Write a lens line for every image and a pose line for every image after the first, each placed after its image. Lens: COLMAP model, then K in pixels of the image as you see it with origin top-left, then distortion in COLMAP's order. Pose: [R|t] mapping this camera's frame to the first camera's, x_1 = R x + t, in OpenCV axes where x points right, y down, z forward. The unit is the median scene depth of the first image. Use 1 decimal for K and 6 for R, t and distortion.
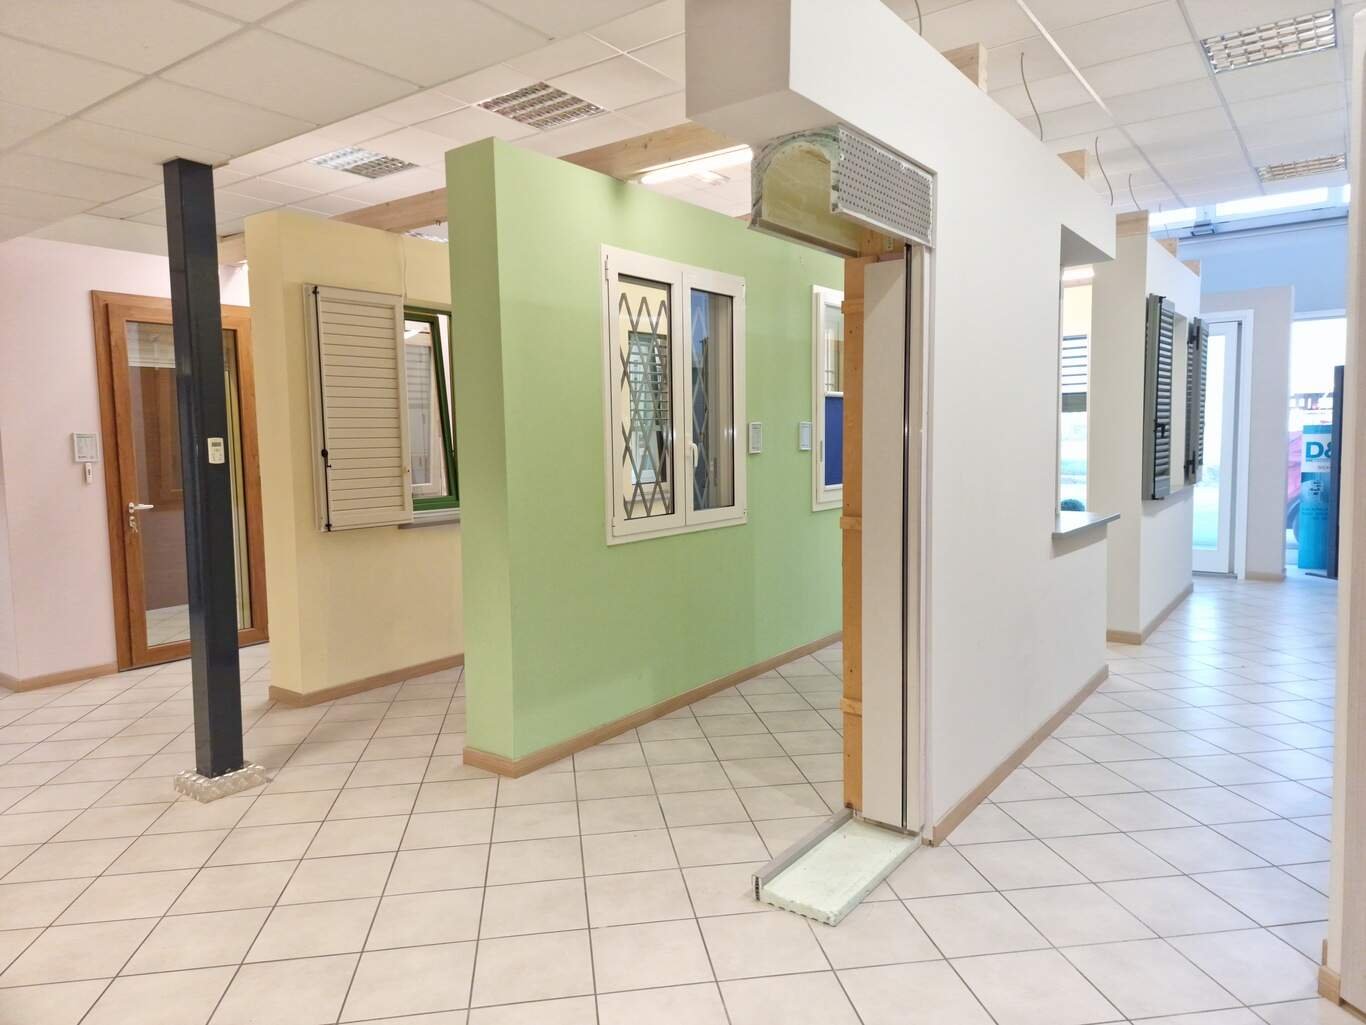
lens RADIAL K [[920.7, 0, 683.0], [0, 920.7, 512.5], [0, 0, 1]] dist [0.000845, -0.000907]
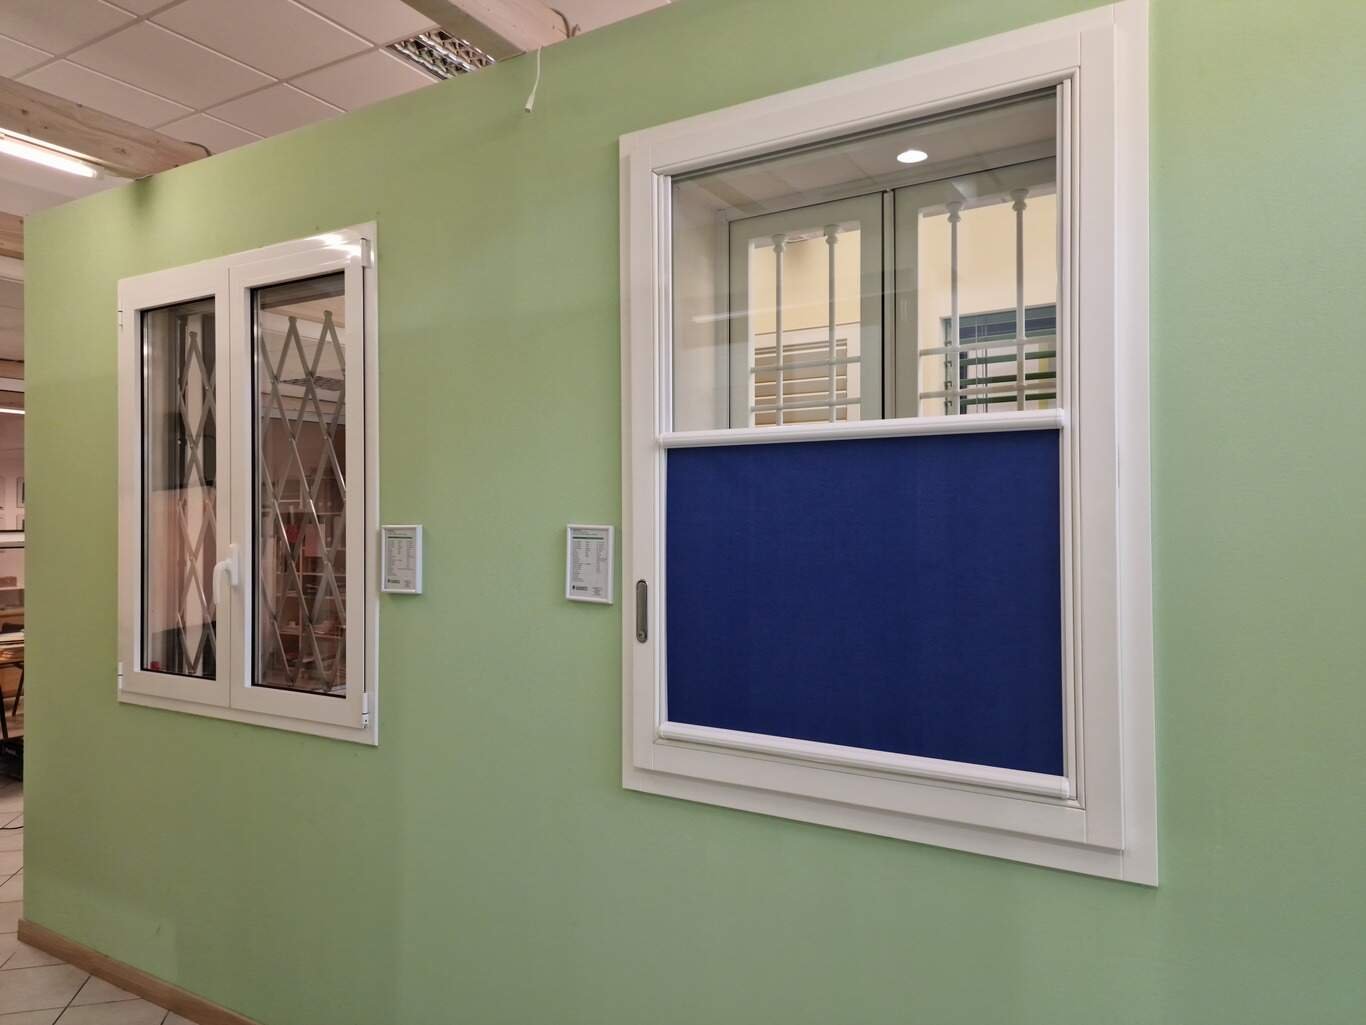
lens RADIAL K [[920.7, 0, 683.0], [0, 920.7, 512.5], [0, 0, 1]] dist [0.000845, -0.000907]
pose [[0.094438, -0.006941, -0.995507, 0.482618], [-0.088073, 0.995997, -0.015299, -0.098661], [0.991627, 0.089122, 0.093449, 0.980114]]
